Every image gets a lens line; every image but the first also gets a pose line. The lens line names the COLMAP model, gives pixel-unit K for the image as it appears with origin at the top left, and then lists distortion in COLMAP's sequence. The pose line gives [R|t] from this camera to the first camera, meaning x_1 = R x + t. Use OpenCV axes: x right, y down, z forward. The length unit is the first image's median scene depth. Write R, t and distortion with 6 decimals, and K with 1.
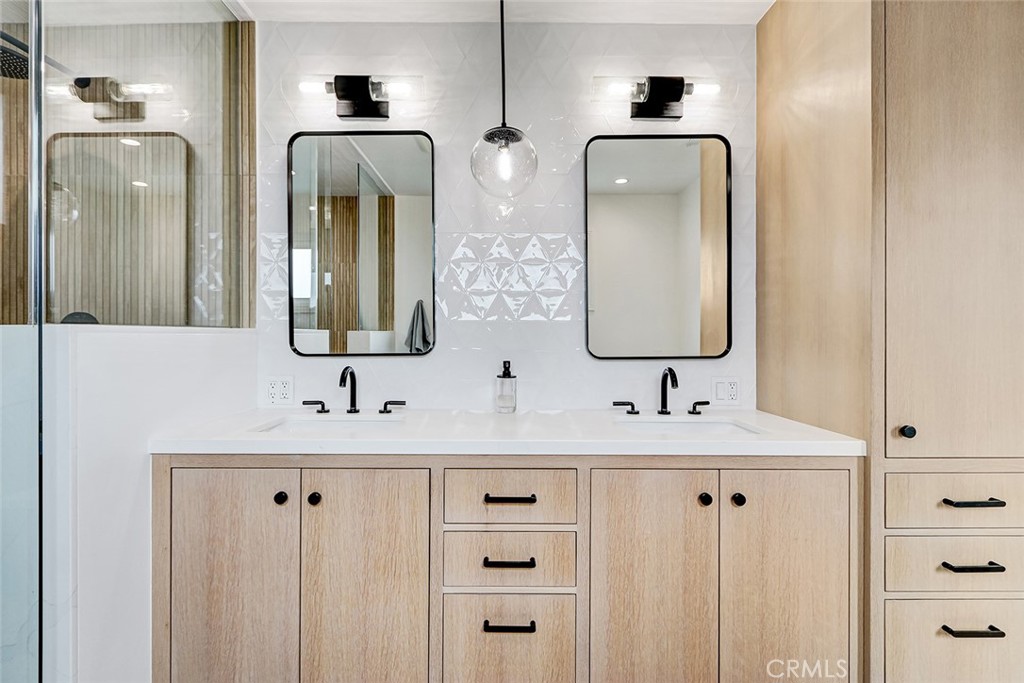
lens RADIAL K [[493.4, 0, 512.8], [0, 493.4, 335.7], [0, 0, 1]] dist [0.002925, -0.002360]
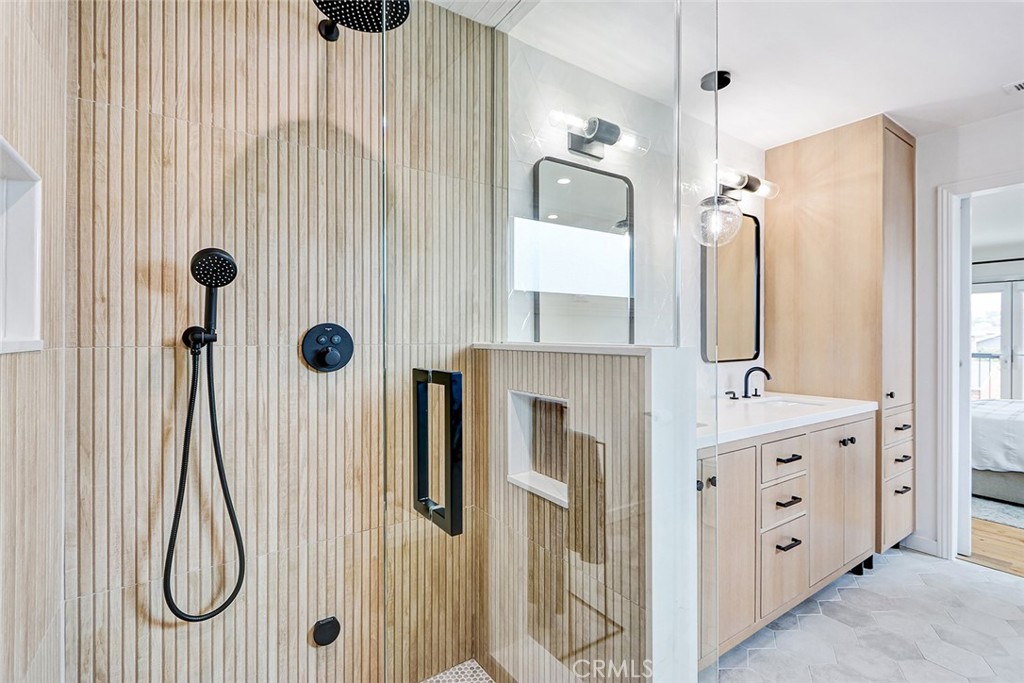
lens RADIAL K [[493.4, 0, 508.0], [0, 493.4, 333.8], [0, 0, 1]] dist [0.002925, -0.002360]
pose [[0.818559, 0.003774, 0.574410, -1.166650], [-0.000640, 0.999984, -0.005658, -0.027702], [-0.574423, 0.004264, 0.818548, 0.194549]]
